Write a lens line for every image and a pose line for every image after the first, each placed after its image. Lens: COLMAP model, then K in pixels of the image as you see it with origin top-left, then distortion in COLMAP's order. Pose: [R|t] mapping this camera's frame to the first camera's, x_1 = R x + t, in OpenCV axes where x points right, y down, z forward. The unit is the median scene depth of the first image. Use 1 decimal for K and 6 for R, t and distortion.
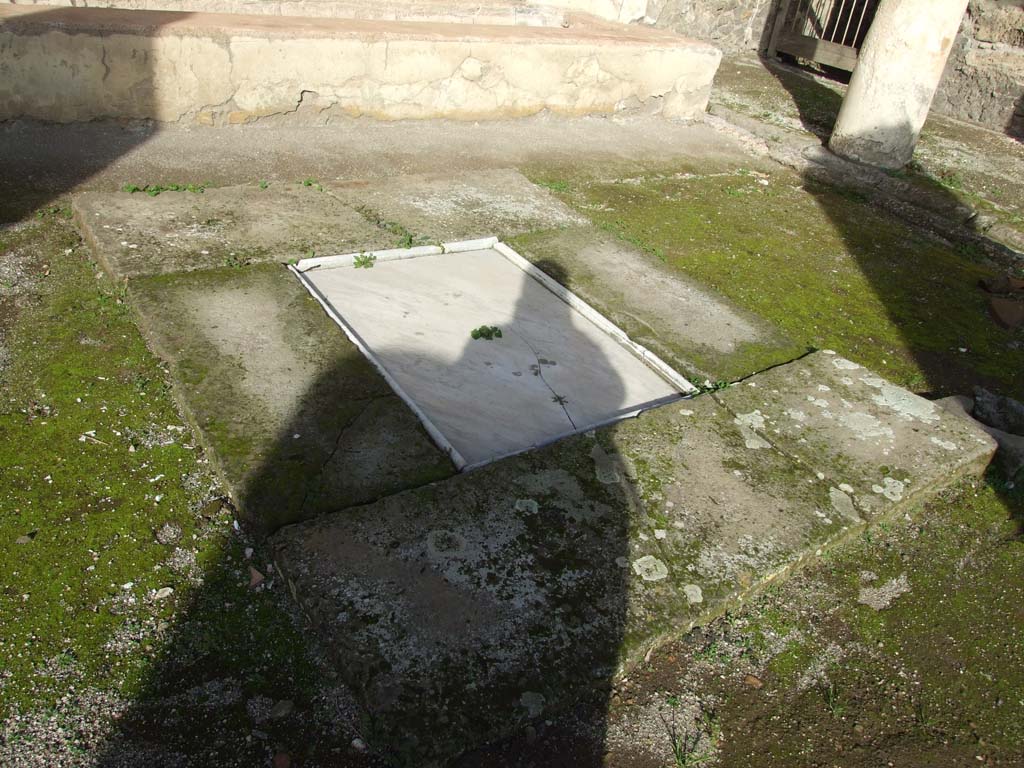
lens RADIAL K [[813.2, 0, 515.1], [0, 813.2, 374.6], [0, 0, 1]] dist [-0.058615, 0.040221]
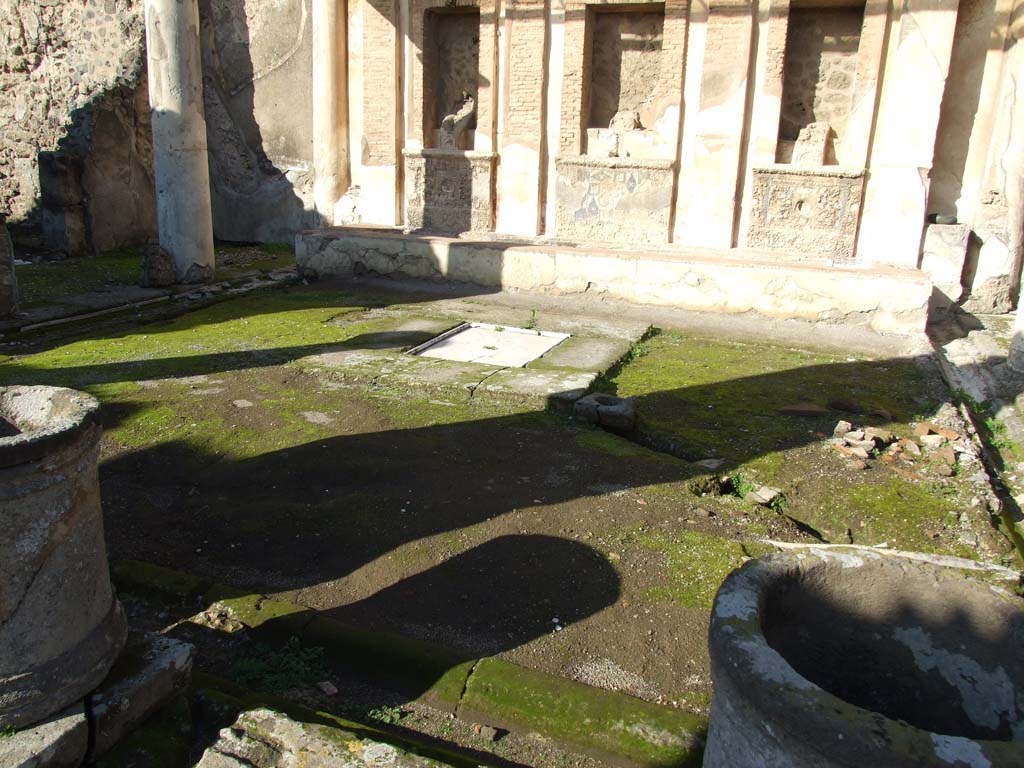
lens RADIAL K [[813.2, 0, 507.3], [0, 813.2, 374.4], [0, 0, 1]] dist [-0.058615, 0.040221]
pose [[0.559759, 0.089282, -0.823832, 1.161209], [-0.389078, 0.906095, -0.166165, 0.233016], [0.731634, 0.413547, 0.541932, -0.110547]]
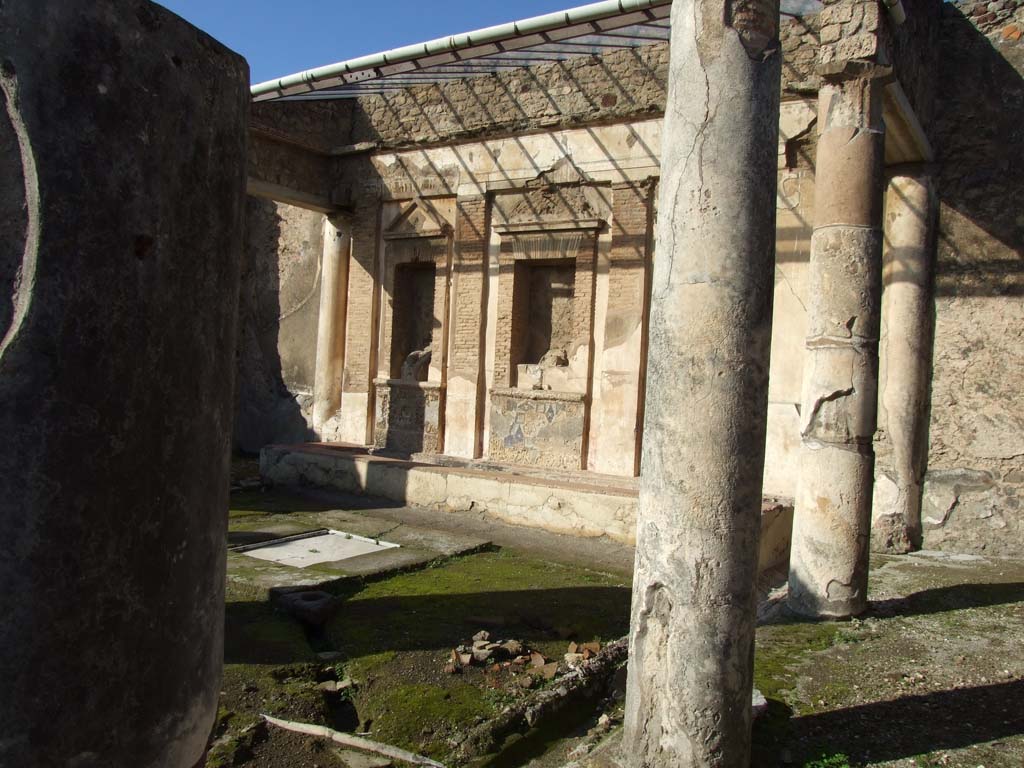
lens RADIAL K [[813.2, 0, 507.1], [0, 813.2, 383.7], [0, 0, 1]] dist [-0.058615, 0.040221]
pose [[0.375061, -0.119820, -0.919224, 1.621955], [-0.481975, 0.821838, -0.303781, -0.002106], [0.791852, 0.556979, 0.250489, 0.332926]]
